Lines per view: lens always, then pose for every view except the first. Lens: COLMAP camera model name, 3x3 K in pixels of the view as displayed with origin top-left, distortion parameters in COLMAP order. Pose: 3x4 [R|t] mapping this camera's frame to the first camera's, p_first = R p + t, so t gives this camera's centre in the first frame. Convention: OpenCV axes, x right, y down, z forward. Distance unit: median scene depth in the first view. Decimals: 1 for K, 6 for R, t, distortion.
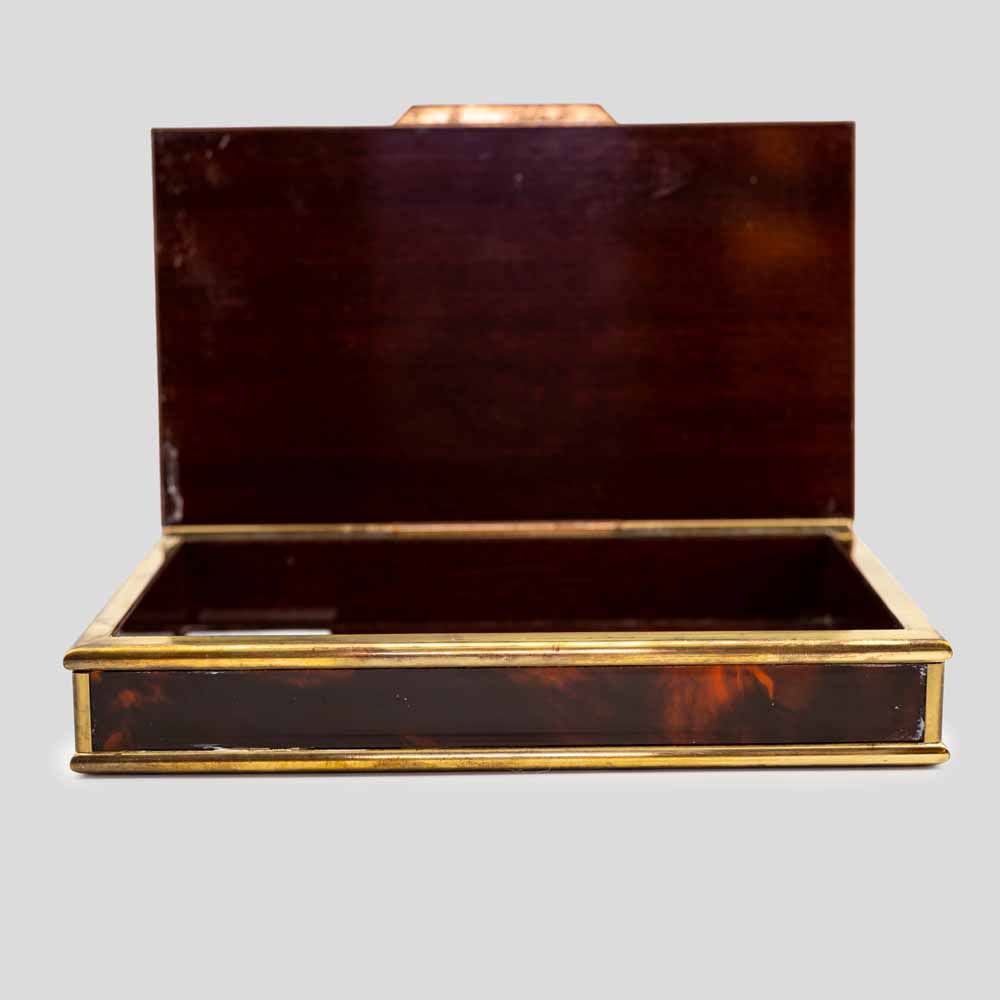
lens RADIAL K [[1959.4, 0, 509.5], [0, 1959.4, 426.9], [0, 0, 1]] dist [-0.017413, 0.000000]
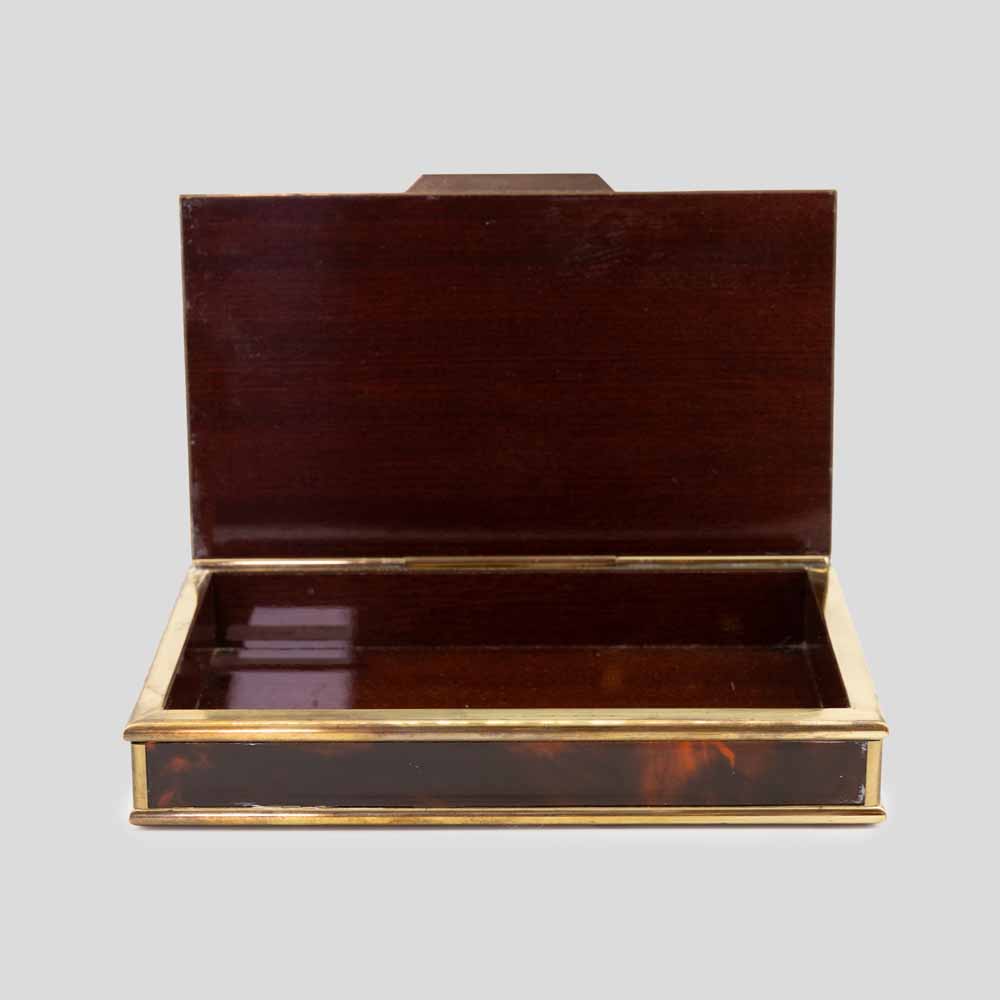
lens RADIAL K [[2384.2, 0, 508.3], [0, 2384.2, 321.6], [0, 0, 1]] dist [-0.017452, 0.000000]
pose [[0.999890, 0.003529, -0.014441, 0.020330], [-0.002207, 0.995890, 0.090547, -0.250487], [0.014701, -0.090505, 0.995787, -0.379363]]
